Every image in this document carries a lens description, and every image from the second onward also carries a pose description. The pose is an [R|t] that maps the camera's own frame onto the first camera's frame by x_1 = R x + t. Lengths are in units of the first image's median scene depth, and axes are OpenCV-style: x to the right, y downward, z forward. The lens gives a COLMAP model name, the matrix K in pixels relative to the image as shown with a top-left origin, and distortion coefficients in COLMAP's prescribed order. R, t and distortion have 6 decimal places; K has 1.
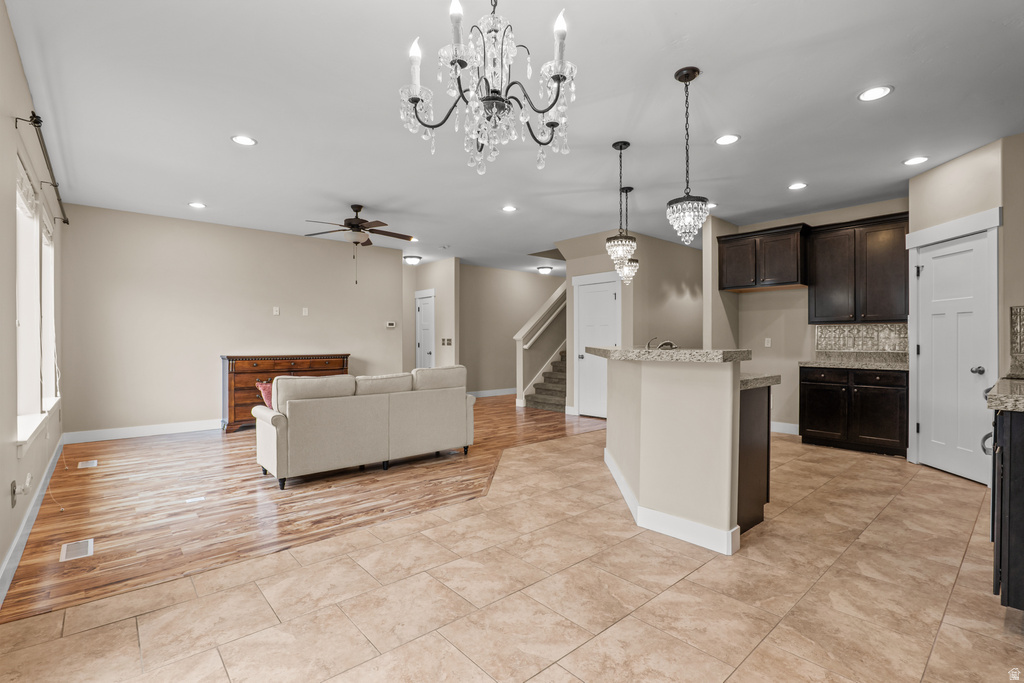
lens RADIAL K [[471.9, 0, 514.9], [0, 471.9, 341.7], [0, 0, 1]] dist [-0.025722, 0.007214]
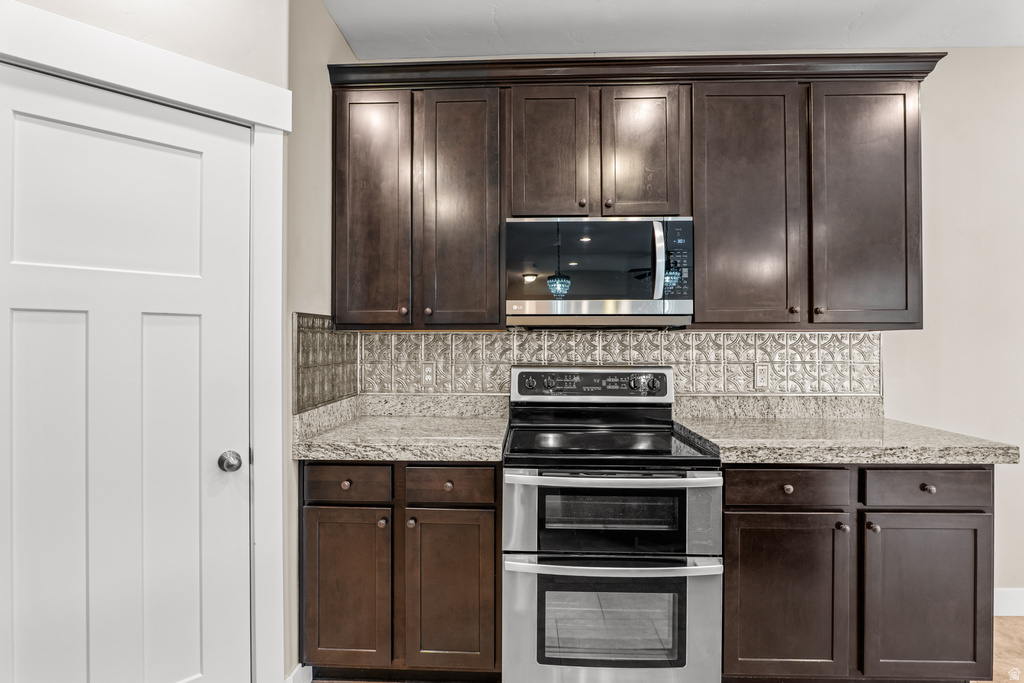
lens RADIAL K [[471.9, 0, 514.9], [0, 471.9, 341.7], [0, 0, 1]] dist [-0.025722, 0.007214]
pose [[-0.720810, 0.000913, 0.693132, 0.462133], [0.002707, 0.999995, 0.001497, -0.036575], [-0.693127, 0.002956, -0.720809, 0.955920]]
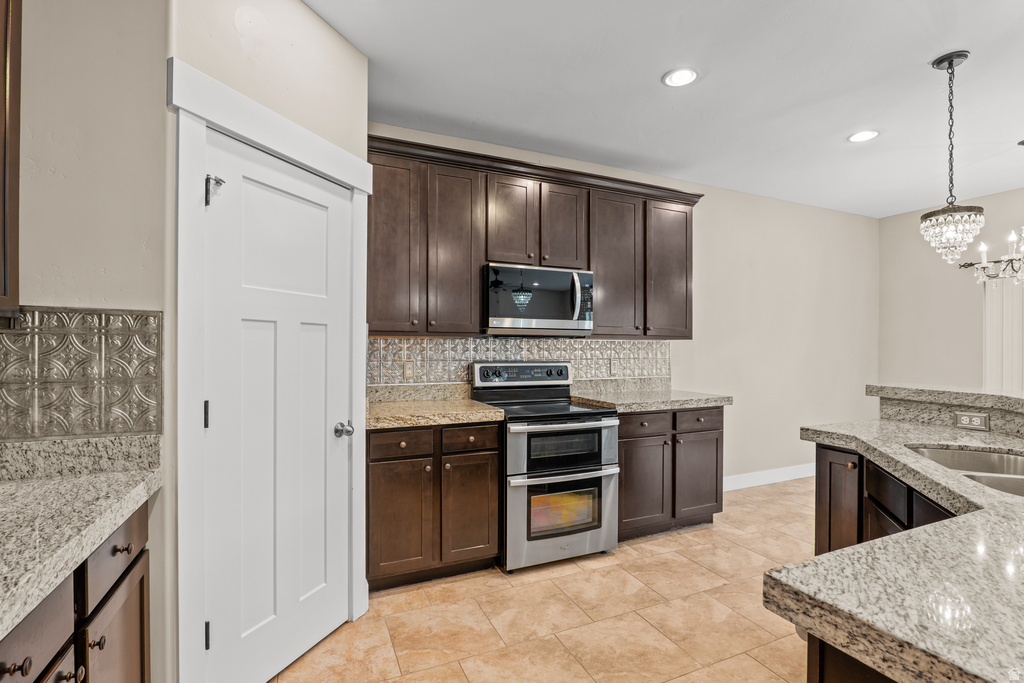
lens RADIAL K [[473.7, 0, 515.2], [0, 473.7, 348.2], [0, 0, 1]] dist [-0.027014, 0.006424]
pose [[-0.953984, -0.005423, 0.299808, 0.537834], [-0.003558, 0.999971, 0.006764, -0.036253], [-0.299836, 0.005386, -0.953976, 1.265386]]
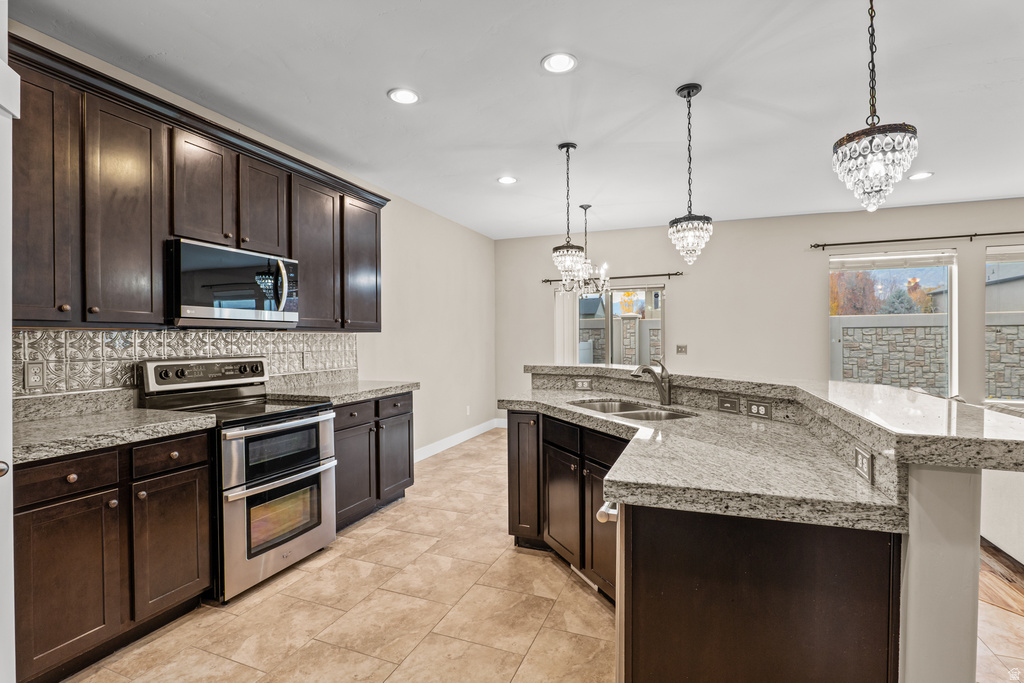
lens RADIAL K [[475.9, 0, 515.2], [0, 475.9, 340.8], [0, 0, 1]] dist [-0.029229, 0.009504]
pose [[-0.889905, 0.006940, -0.456092, 0.676020], [0.004033, 0.999965, 0.007346, -0.036139], [0.456127, 0.004698, -0.889902, 1.297195]]
